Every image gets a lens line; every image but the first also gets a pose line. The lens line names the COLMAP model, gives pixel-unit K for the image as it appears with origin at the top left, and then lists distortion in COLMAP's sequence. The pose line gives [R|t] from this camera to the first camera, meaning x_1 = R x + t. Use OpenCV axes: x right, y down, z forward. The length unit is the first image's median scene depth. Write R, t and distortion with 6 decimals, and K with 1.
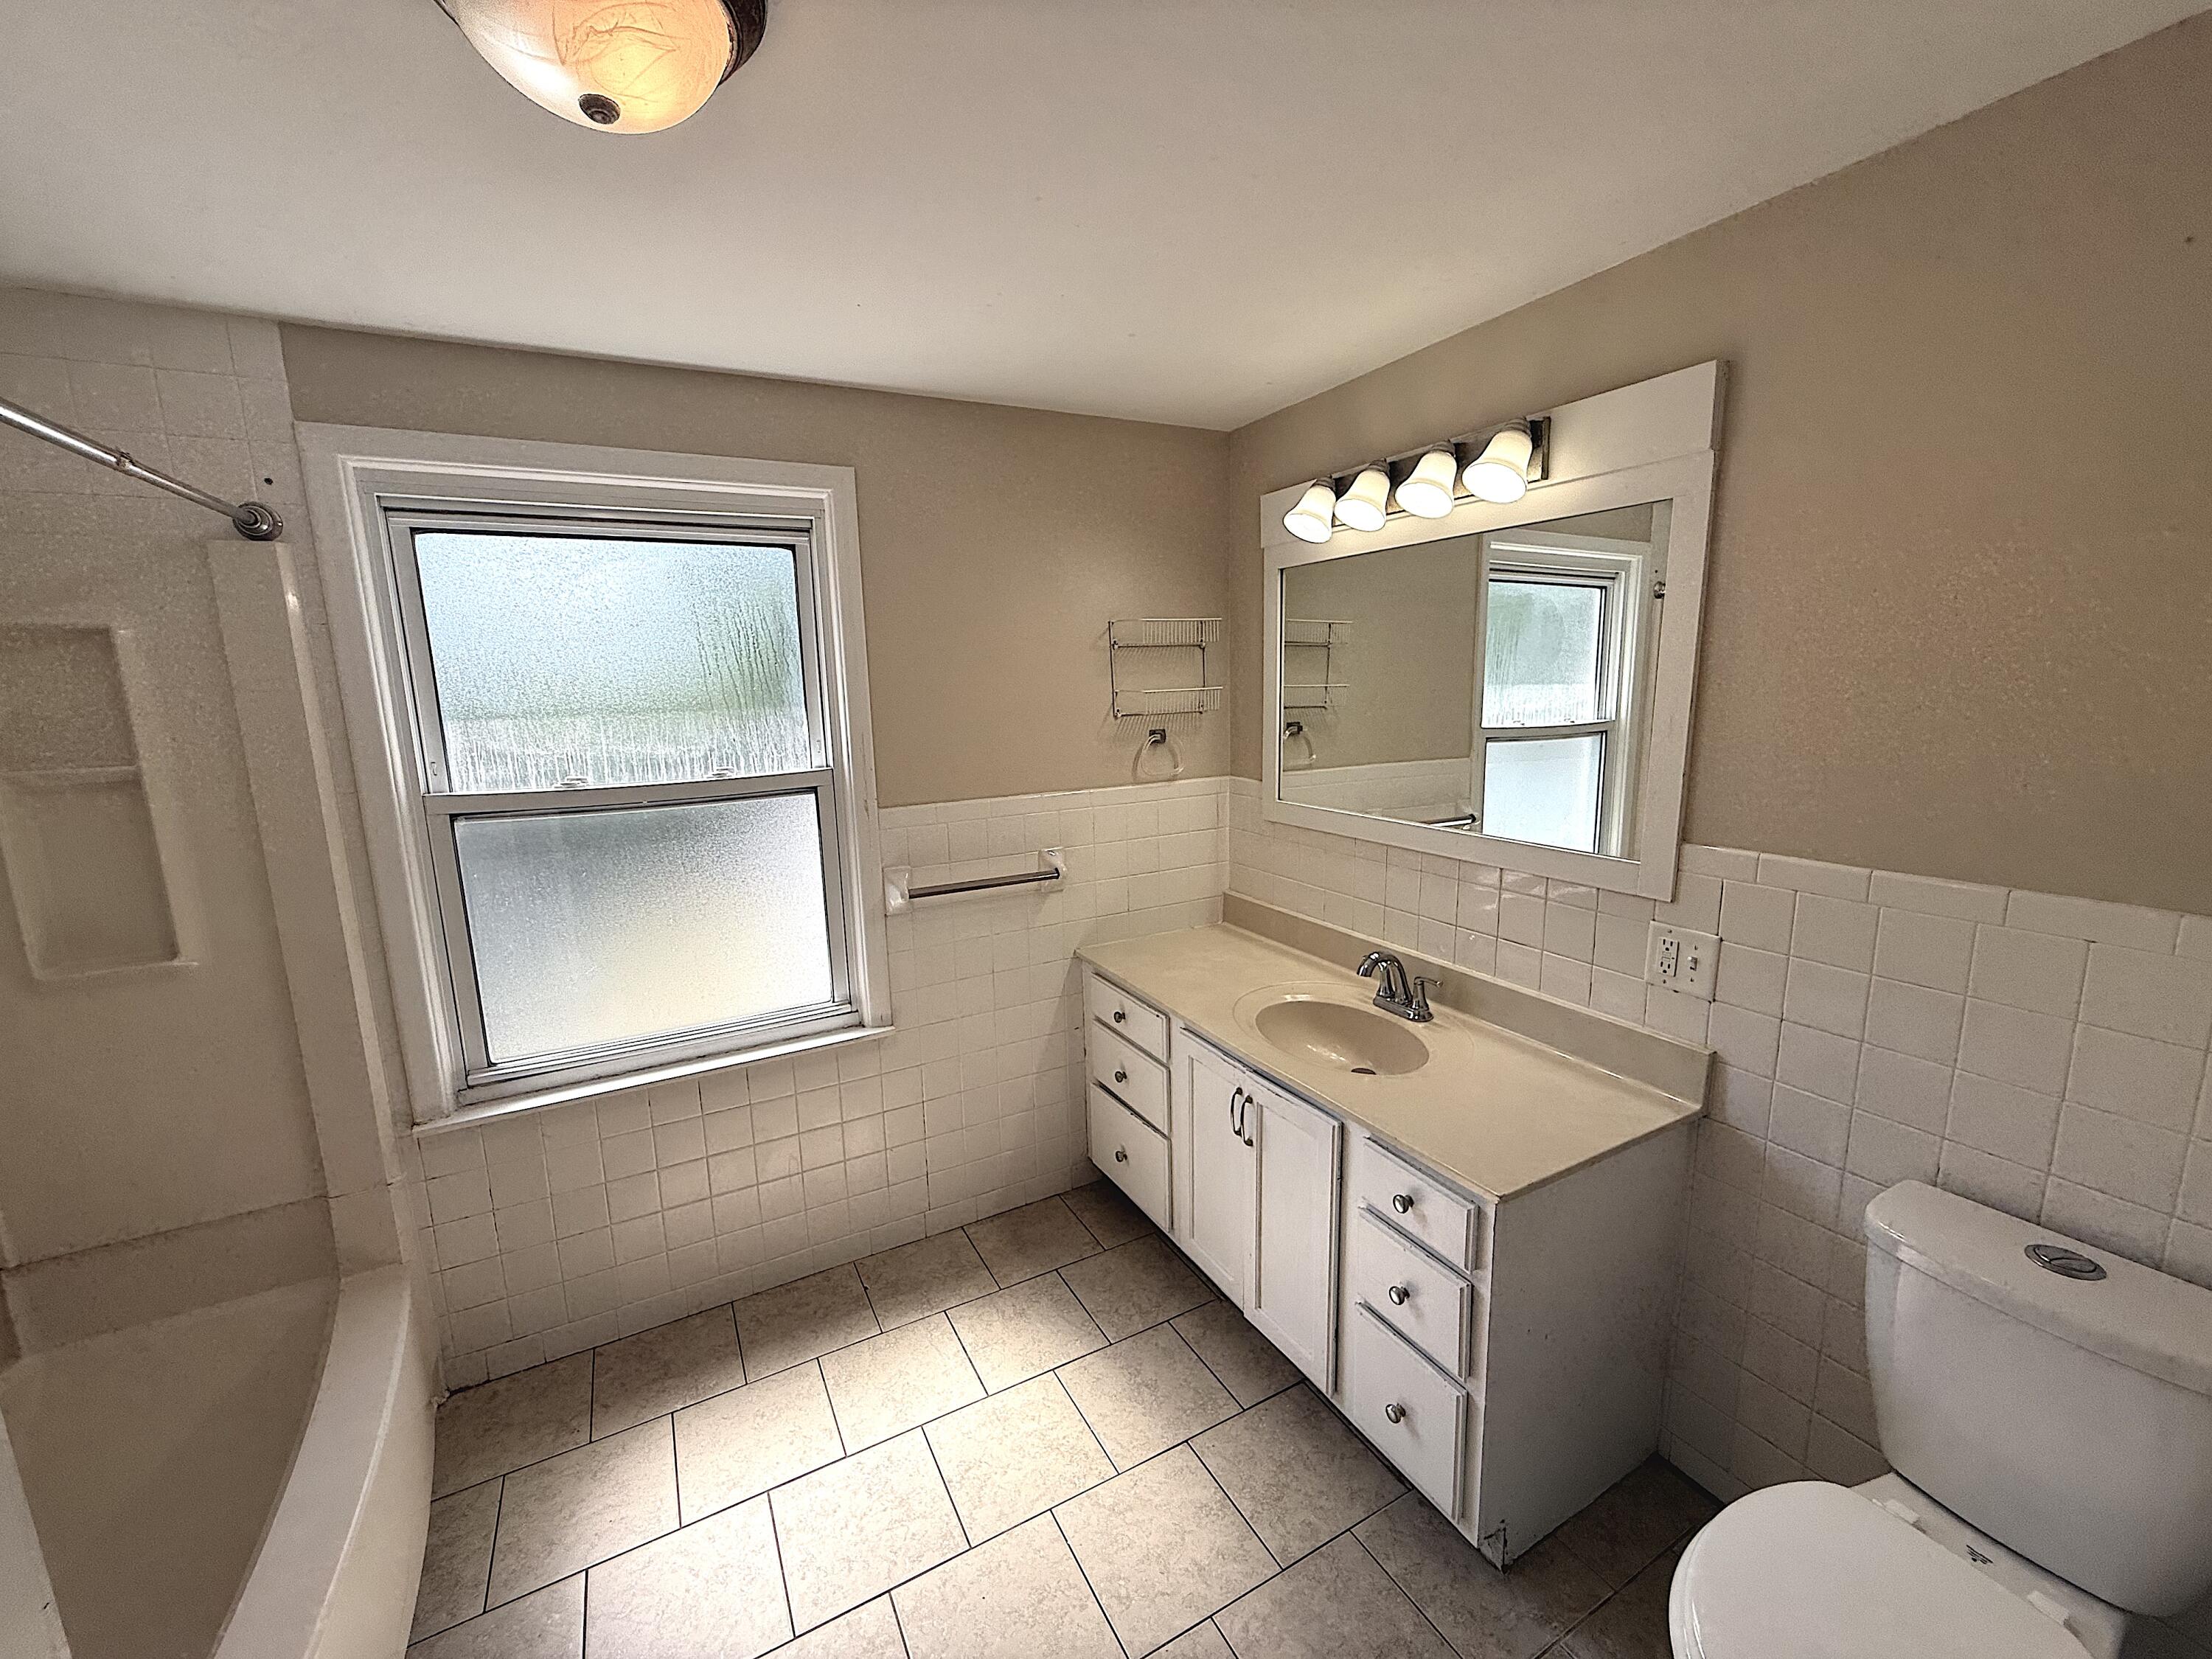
lens RADIAL K [[881.3, 0, 1101.4], [0, 881.3, 831.8], [0, 0, 1]] dist [-0.000272, -0.000150]
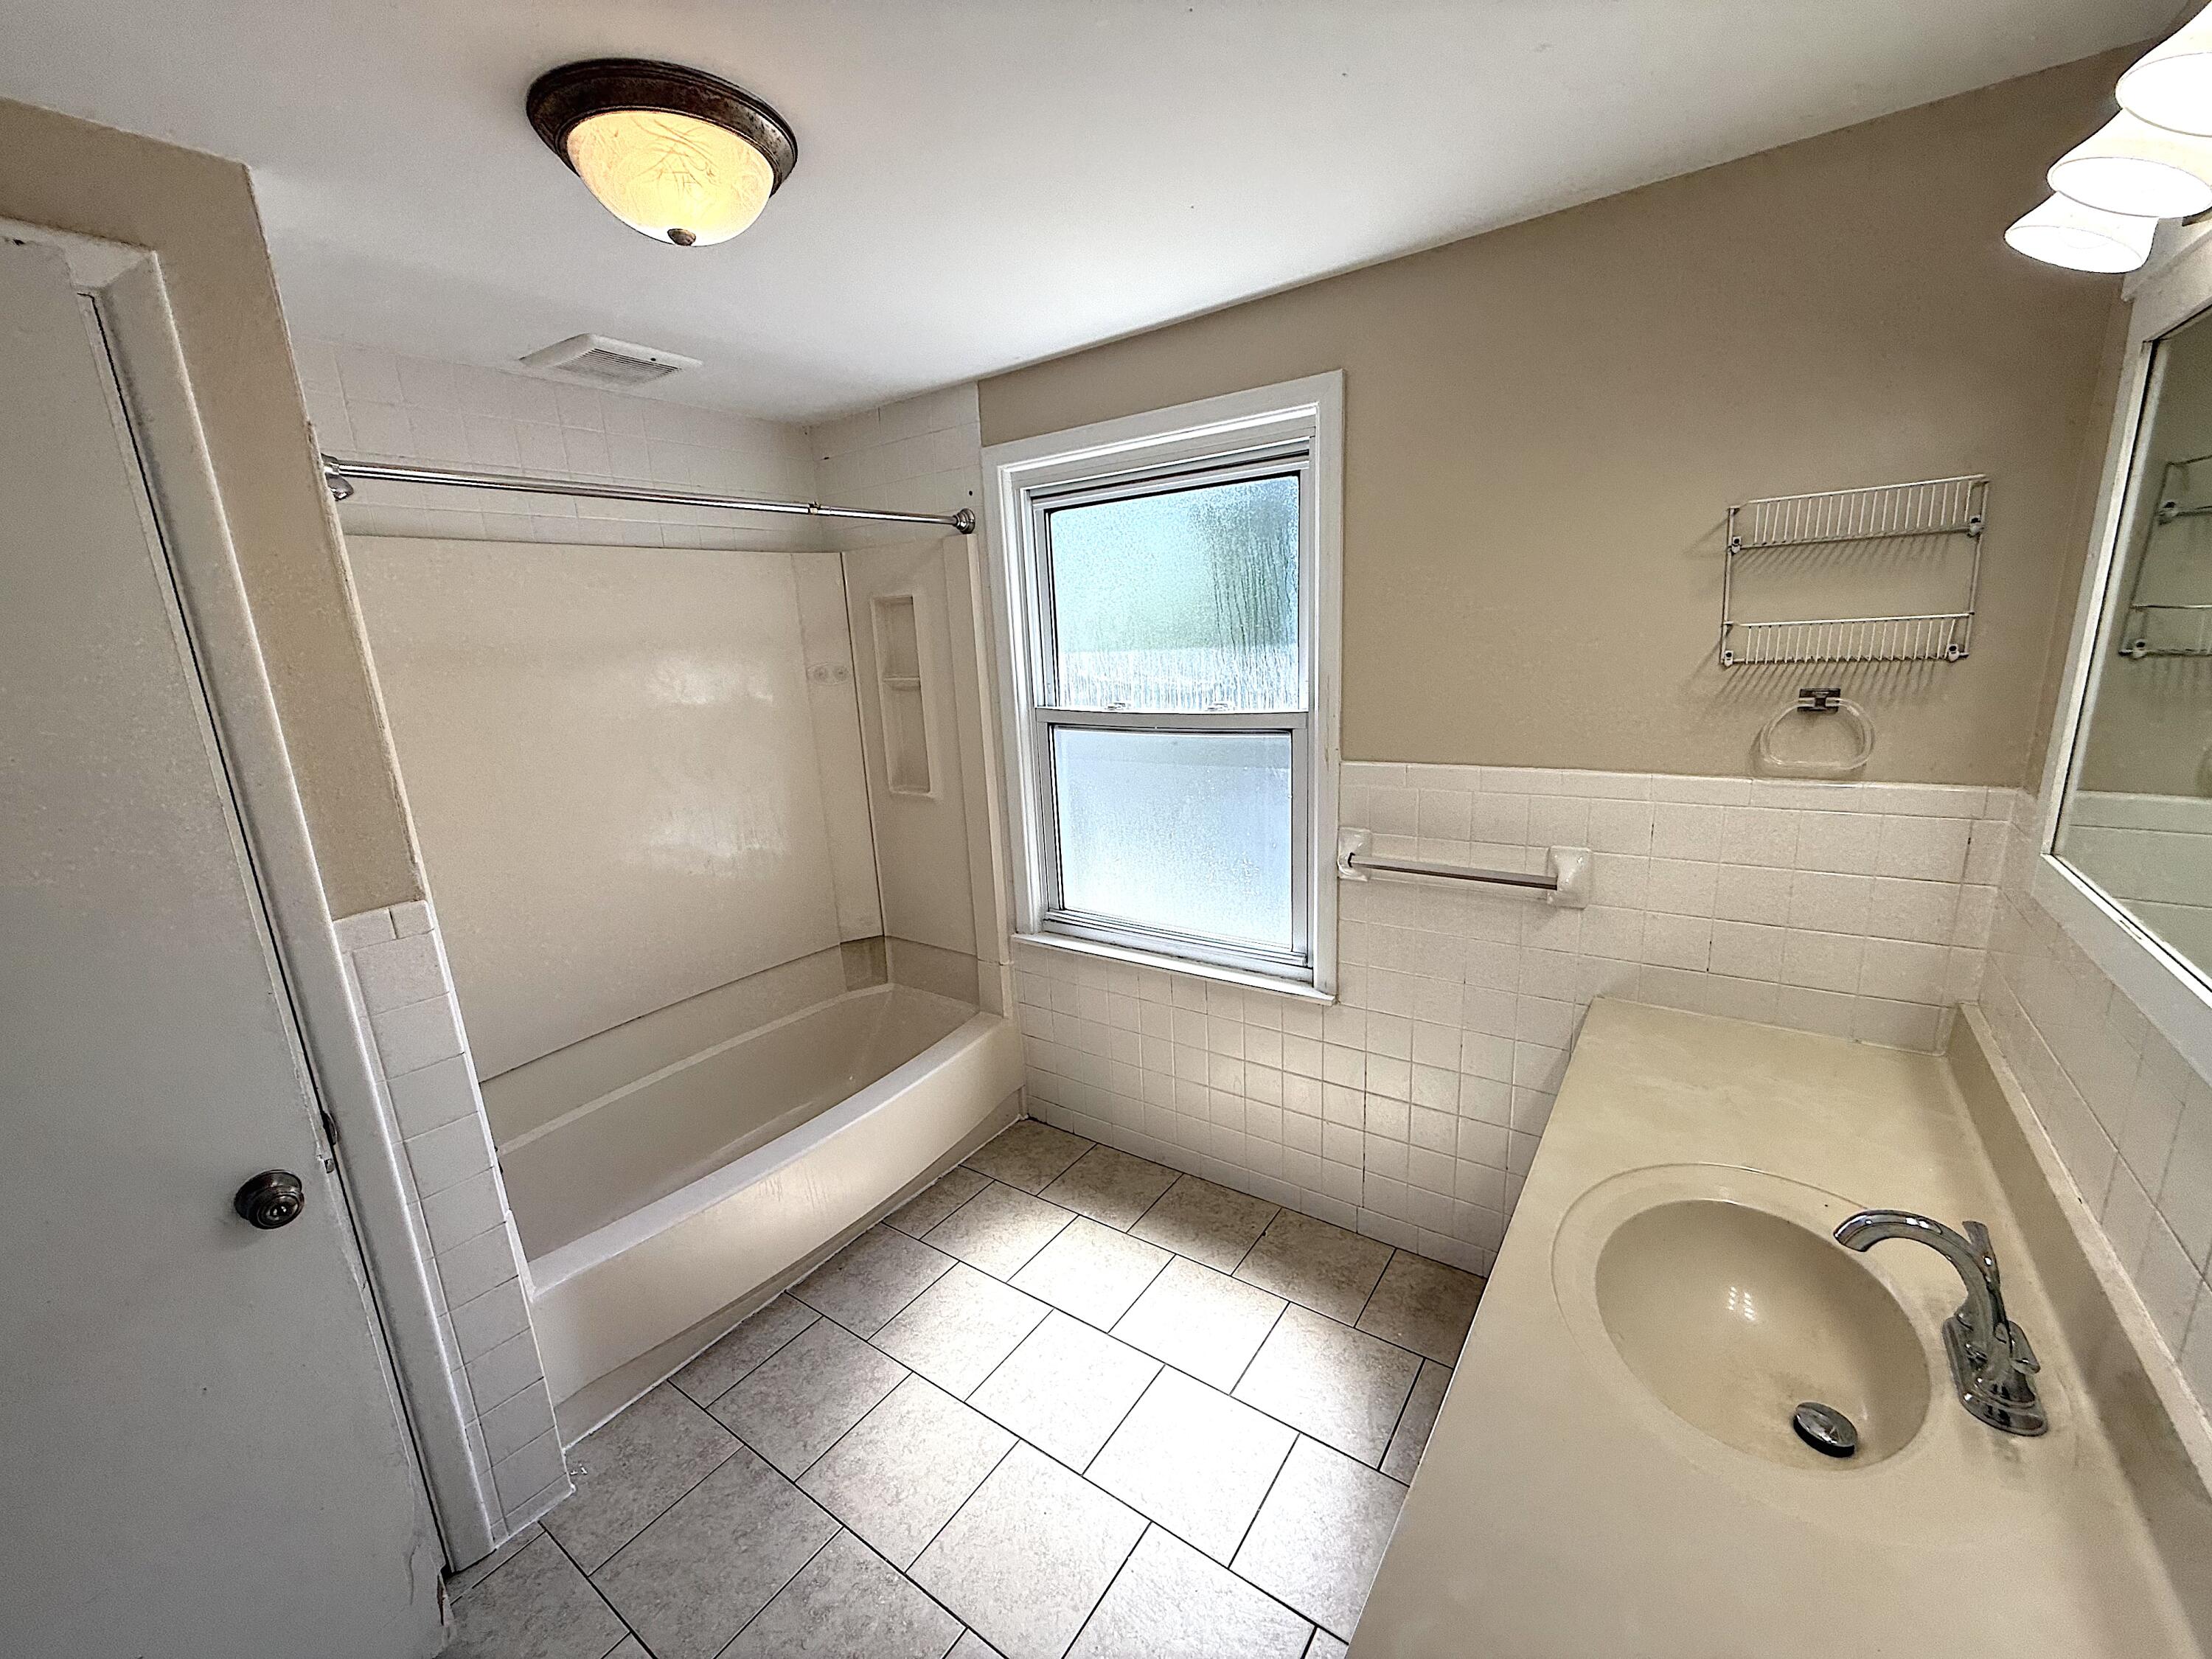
lens RADIAL K [[881.3, 0, 1101.4], [0, 881.3, 831.8], [0, 0, 1]] dist [-0.000272, -0.000150]
pose [[0.448373, 0.203969, -0.870263, 0.467614], [-0.115272, 0.978681, 0.169990, -0.085413], [0.886383, 0.024098, 0.462326, 0.395895]]
